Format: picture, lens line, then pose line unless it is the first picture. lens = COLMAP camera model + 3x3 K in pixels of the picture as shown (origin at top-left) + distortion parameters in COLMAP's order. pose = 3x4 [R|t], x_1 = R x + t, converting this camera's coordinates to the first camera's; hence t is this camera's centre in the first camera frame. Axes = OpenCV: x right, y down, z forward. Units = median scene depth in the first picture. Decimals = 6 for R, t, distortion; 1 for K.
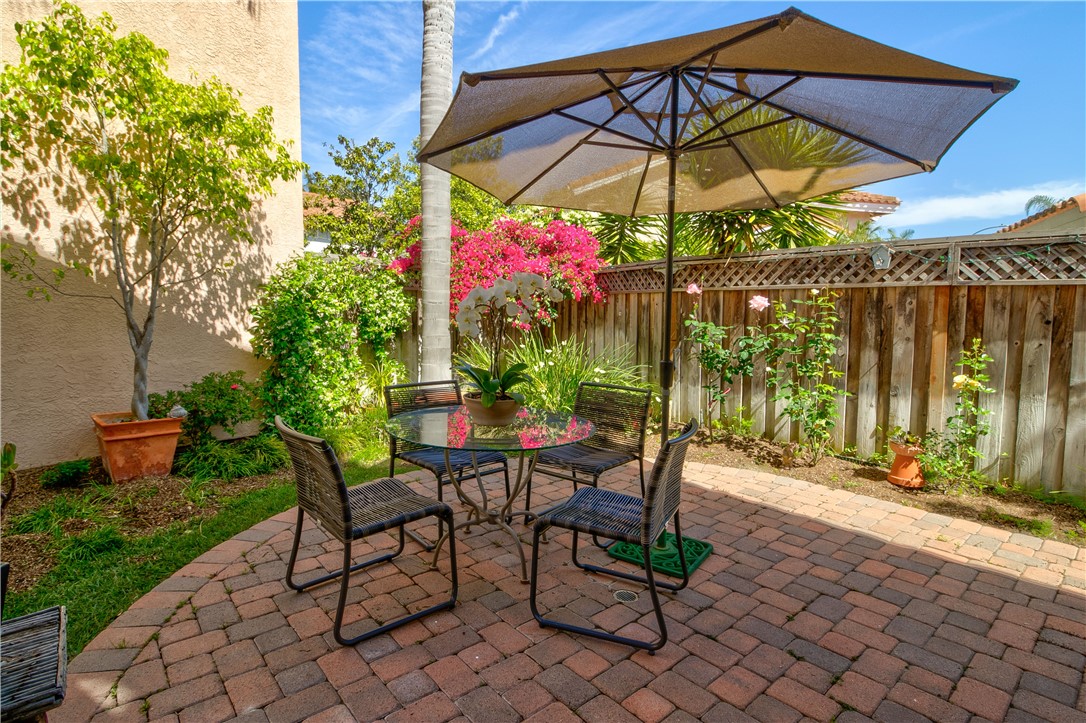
lens RADIAL K [[585.2, 0, 539.3], [0, 585.2, 363.9], [0, 0, 1]] dist [0.009382, -0.001176]
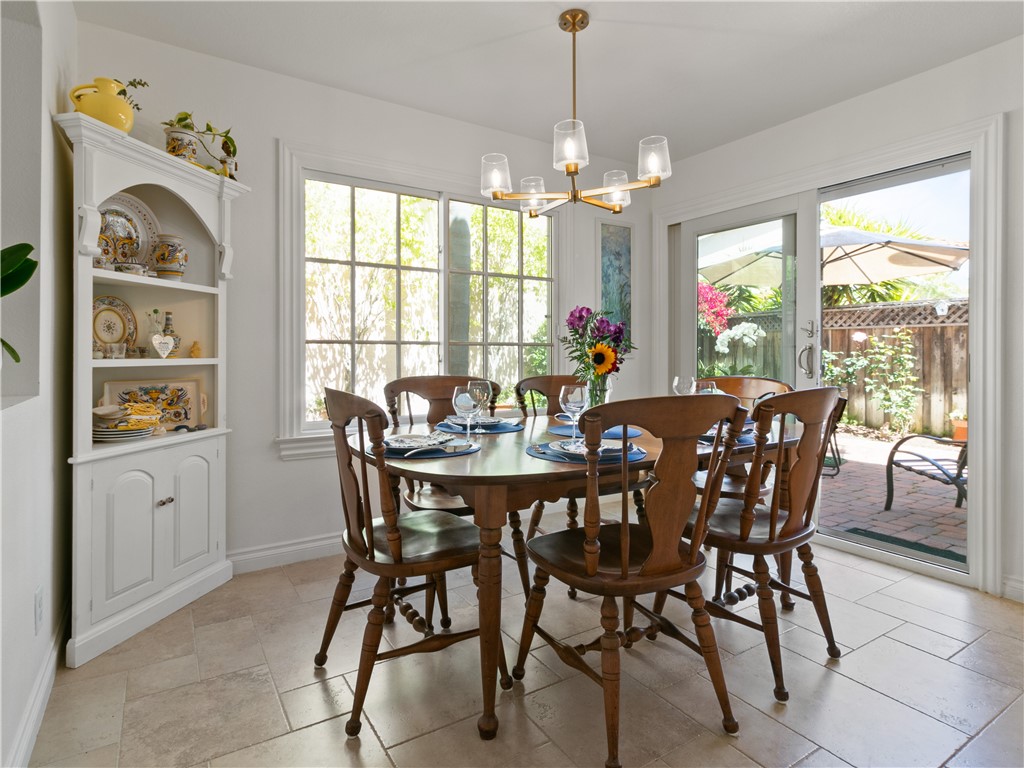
lens RADIAL K [[550.8, 0, 512.2], [0, 550.8, 356.7], [0, 0, 1]] dist [0.000322, 0.003457]
pose [[0.984150, -0.005153, -0.177262, -0.313623], [-0.008881, 0.996892, -0.078284, 0.081467], [0.177114, 0.078617, 0.981045, -0.690225]]
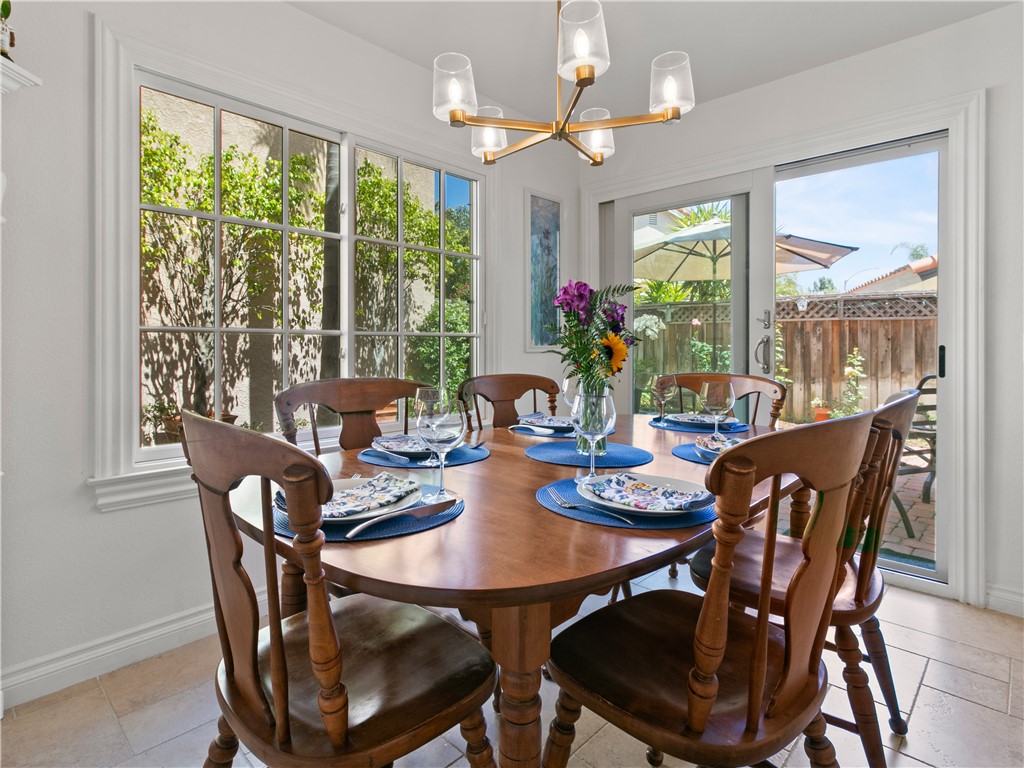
lens RADIAL K [[550.8, 0, 511.6], [0, 550.8, 346.0], [0, 0, 1]] dist [0.000322, 0.003457]
pose [[0.998514, -0.006327, 0.054128, -0.375635], [0.010849, 0.996435, -0.083670, 0.071932], [-0.053406, 0.084132, 0.995022, -0.586257]]
